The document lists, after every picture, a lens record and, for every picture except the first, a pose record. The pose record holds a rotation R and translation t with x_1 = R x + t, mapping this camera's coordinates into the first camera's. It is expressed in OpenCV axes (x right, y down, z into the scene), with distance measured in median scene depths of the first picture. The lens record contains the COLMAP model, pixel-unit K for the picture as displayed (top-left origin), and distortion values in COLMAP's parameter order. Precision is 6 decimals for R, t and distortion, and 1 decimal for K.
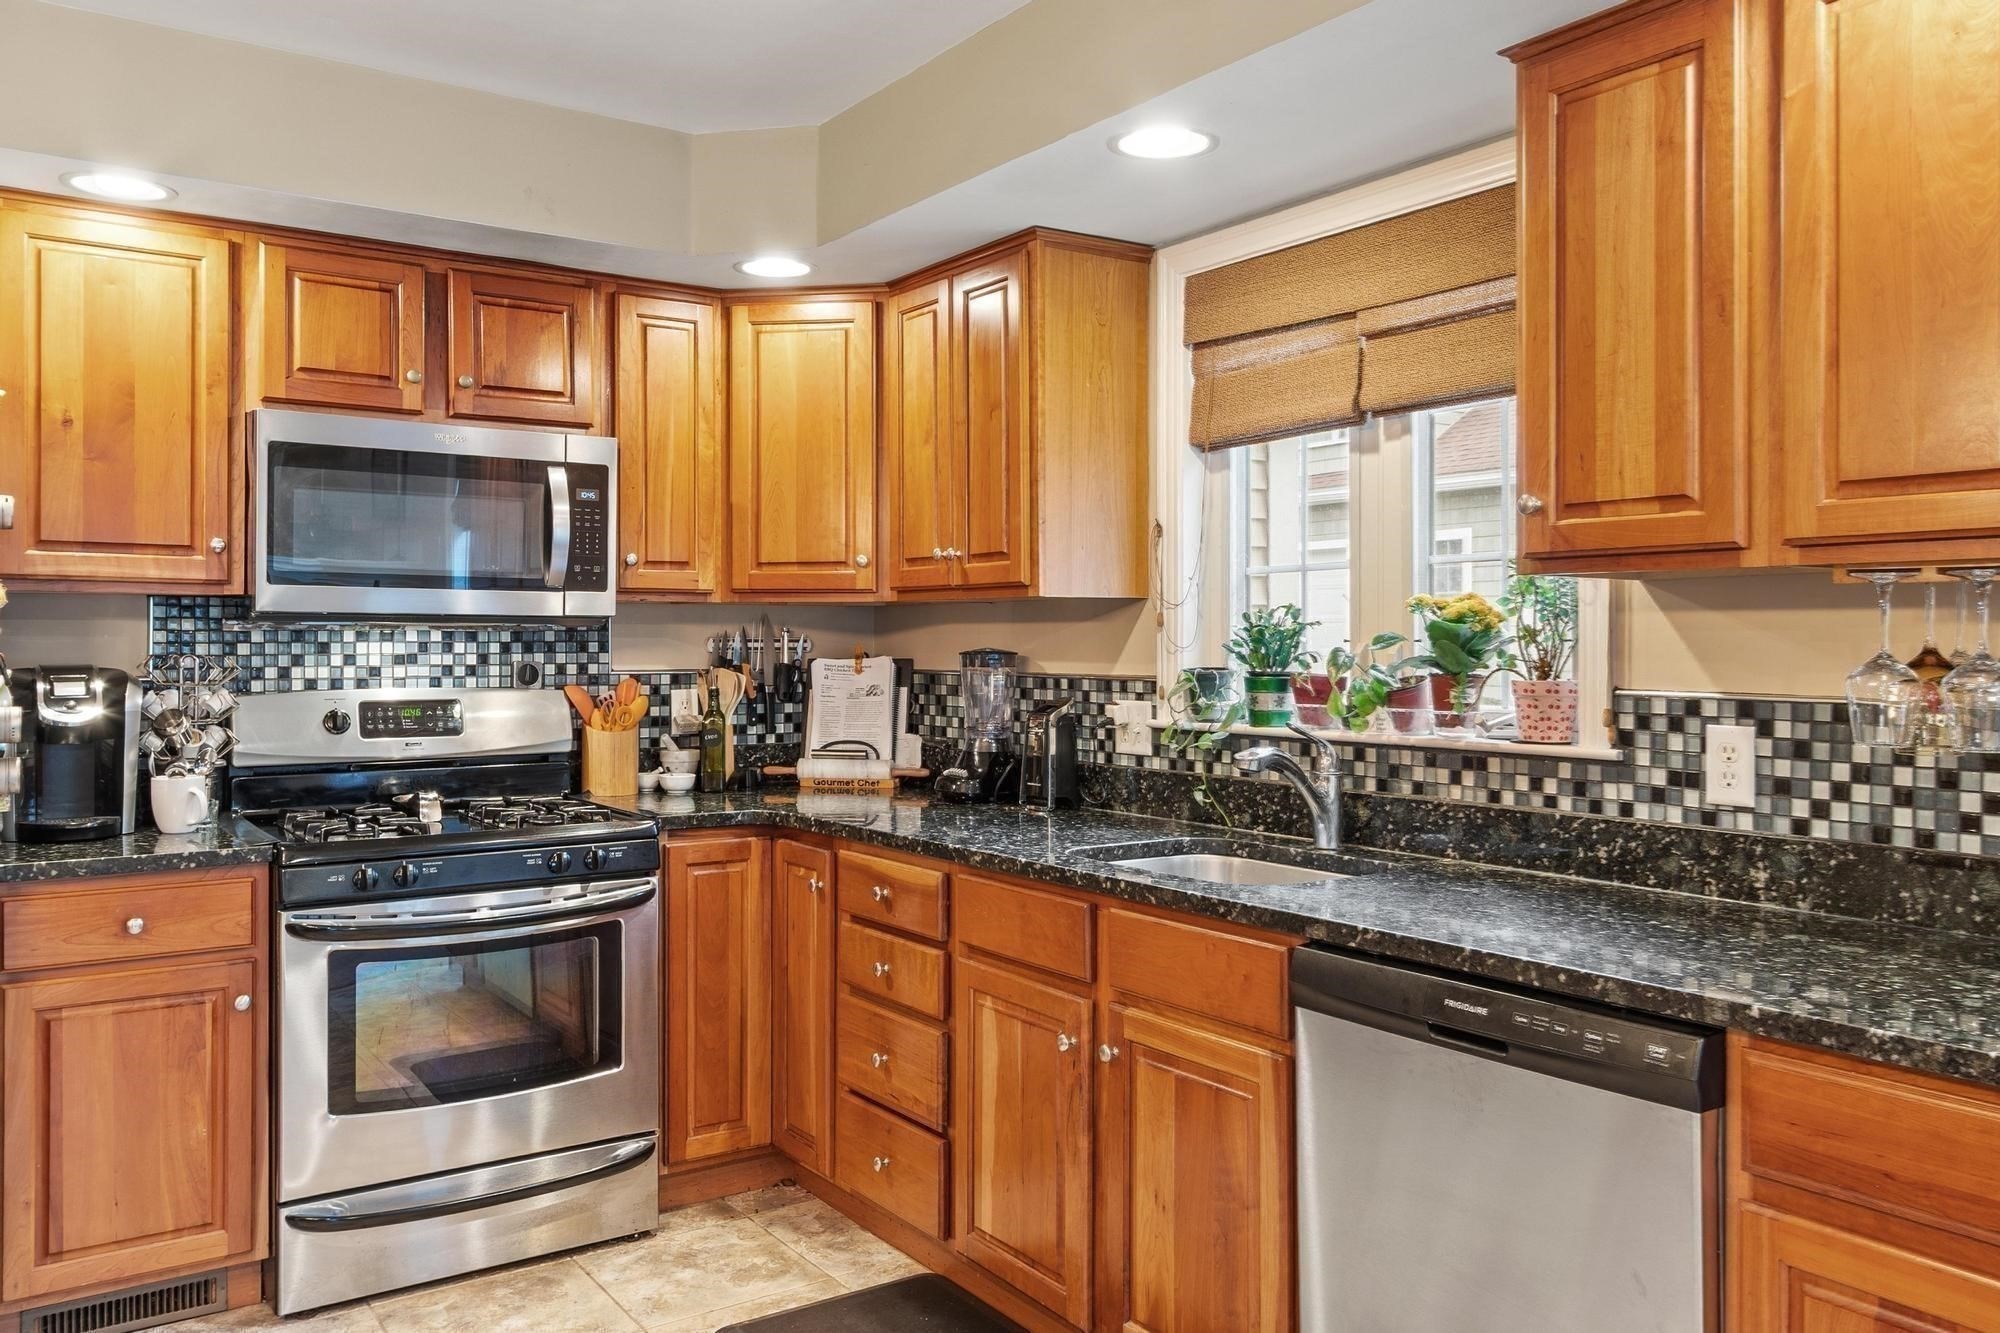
lens RADIAL K [[1519.8, 0, 992.1], [0, 1519.8, 653.5], [0, 0, 1]] dist [-0.004275, -0.002179]
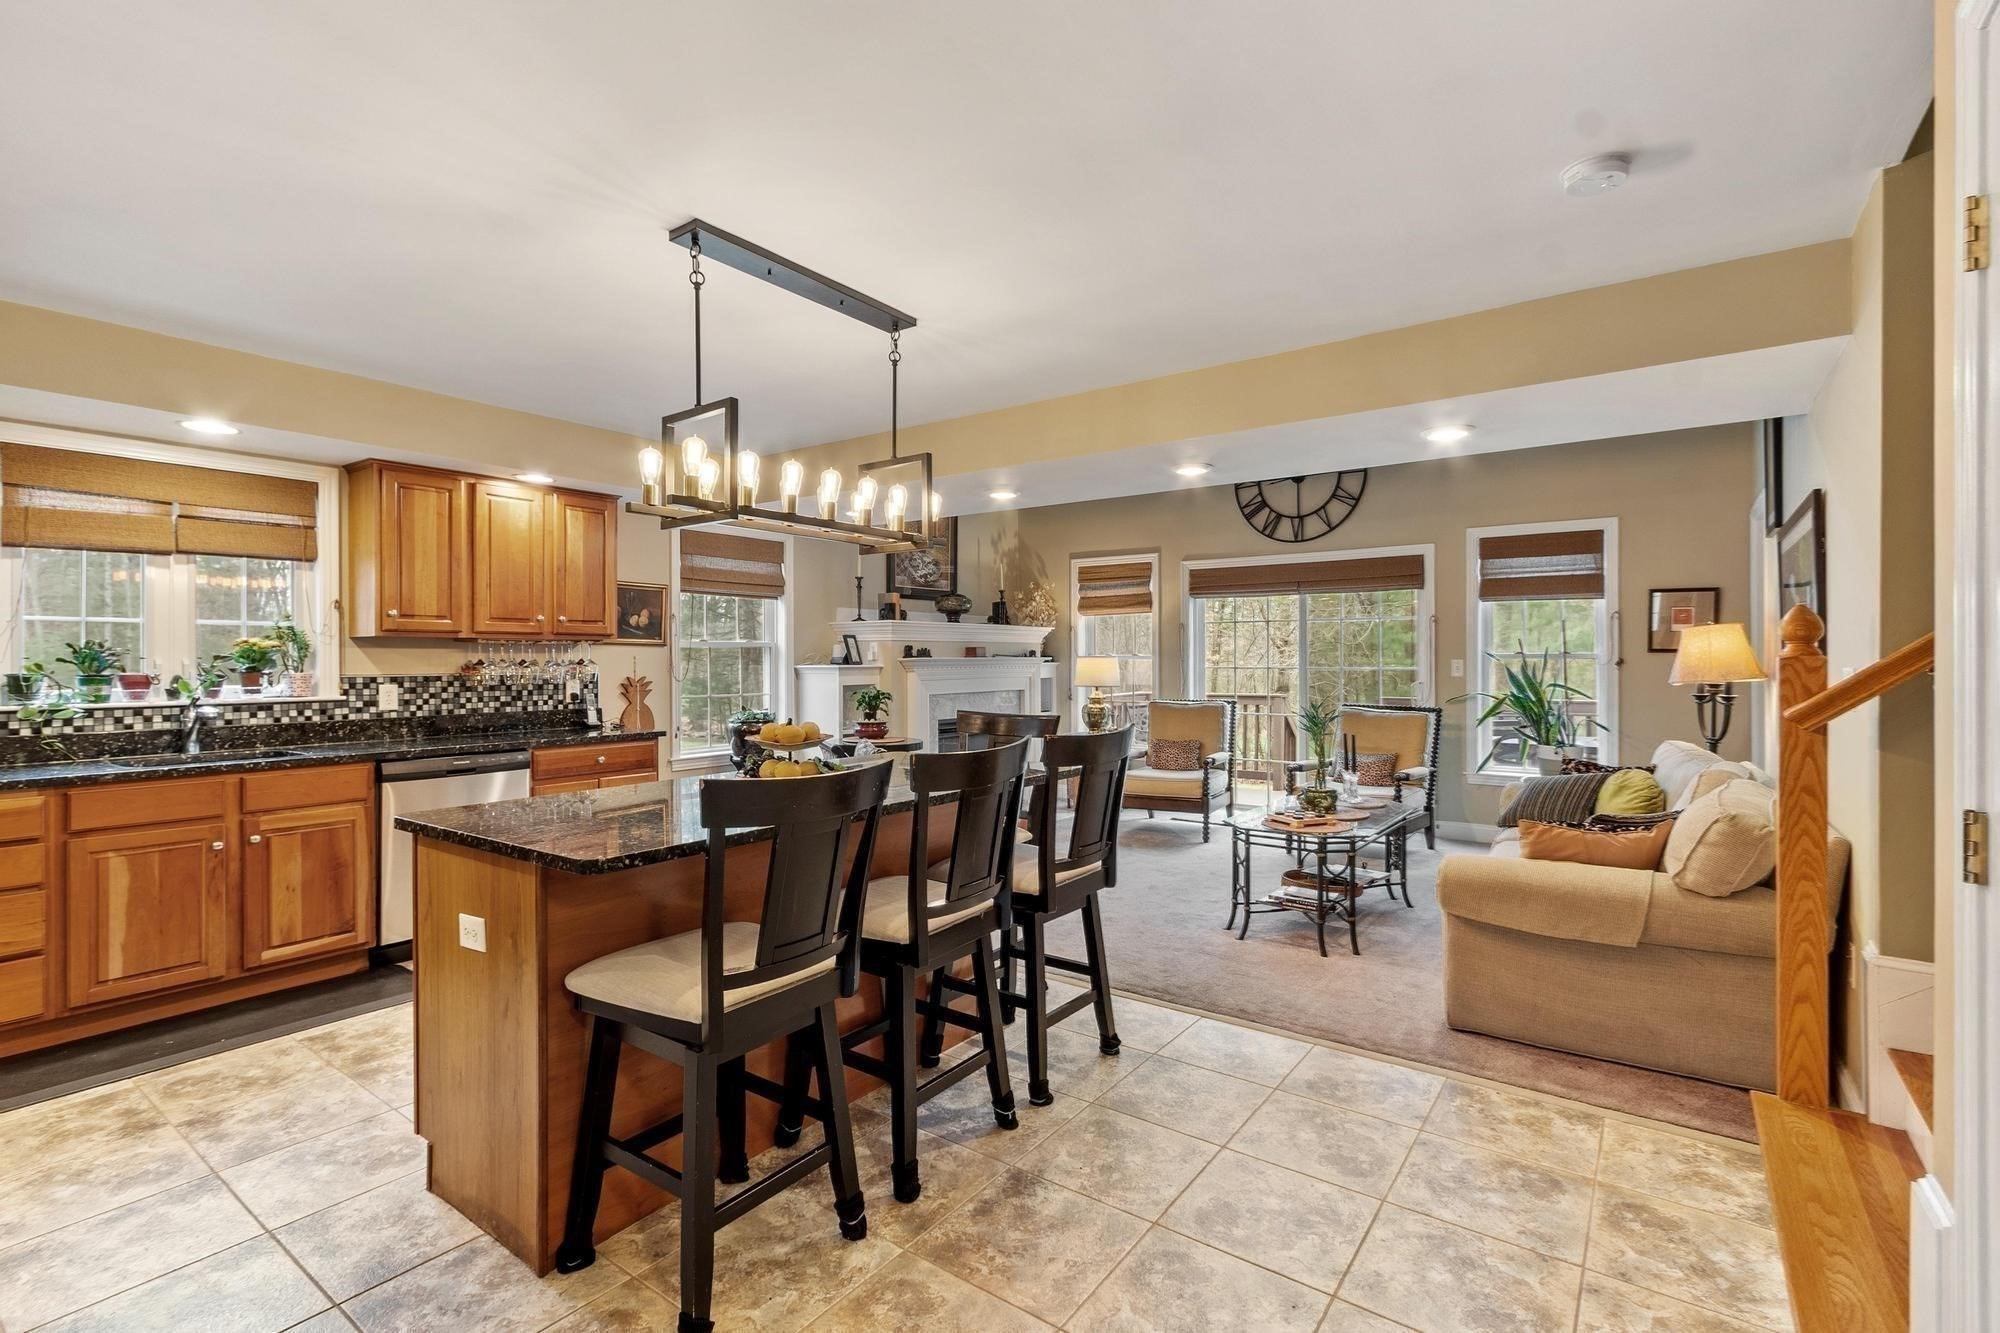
lens RADIAL K [[910.3, 0, 996.8], [0, 910.3, 658.8], [0, 0, 1]] dist [0.002002, 0.000156]
pose [[-0.327506, -0.000826, 0.944849, -1.249351], [0.010197, 0.999938, 0.004409, -0.001339], [-0.944794, 0.011079, -0.327477, 0.310854]]
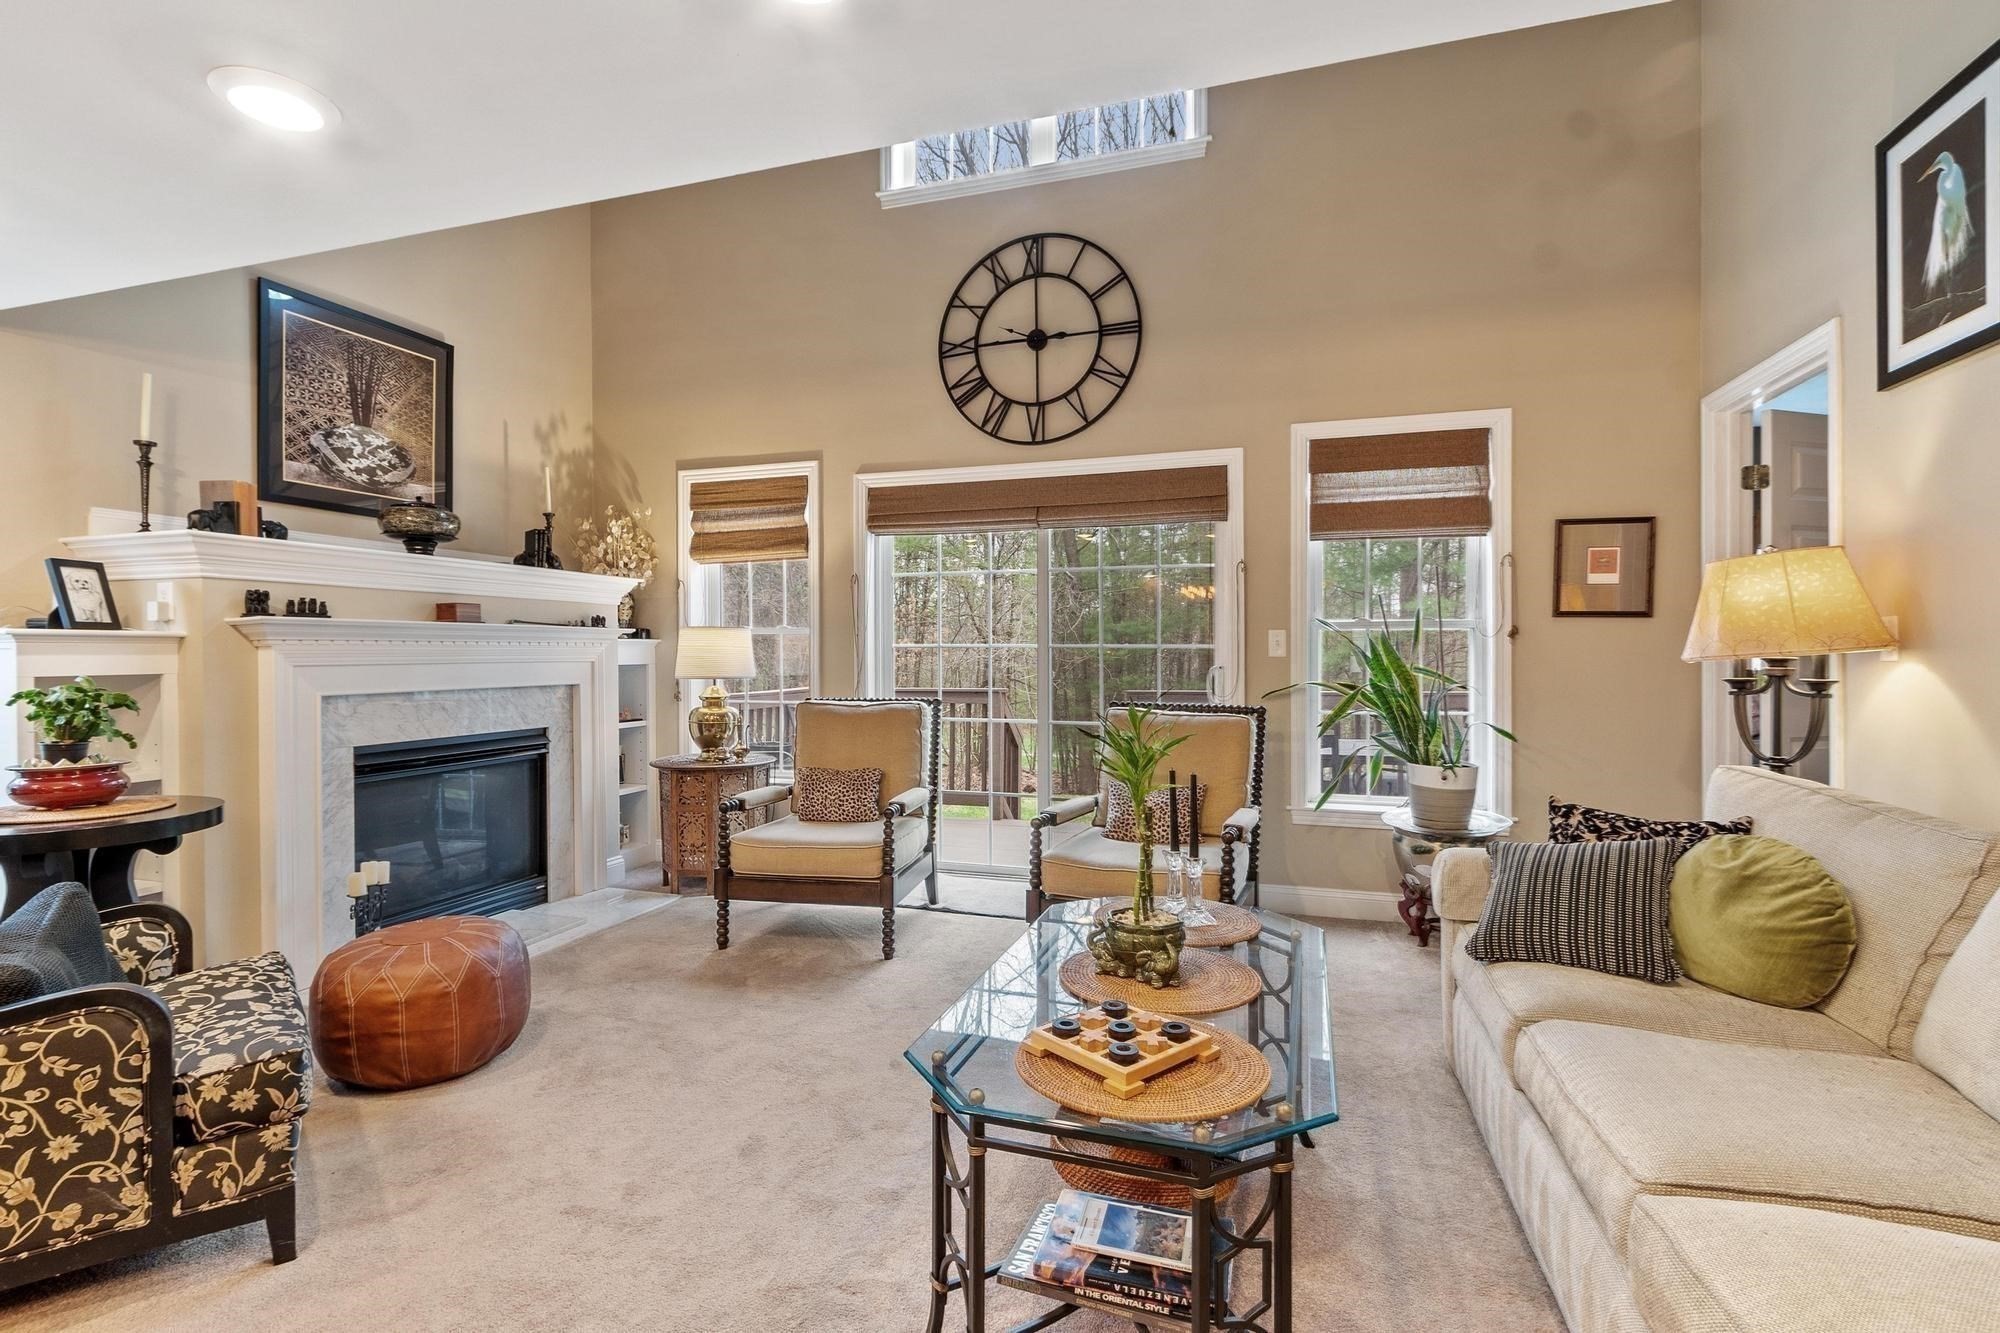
lens RADIAL K [[929.4, 0, 991.7], [0, 929.4, 654.1], [0, 0, 1]] dist [-0.000700, -0.000081]
pose [[-0.603072, -0.001091, 0.797686, -0.479270], [0.007812, 0.999943, 0.007274, 0.041132], [-0.797648, 0.010618, -0.603030, -0.202154]]
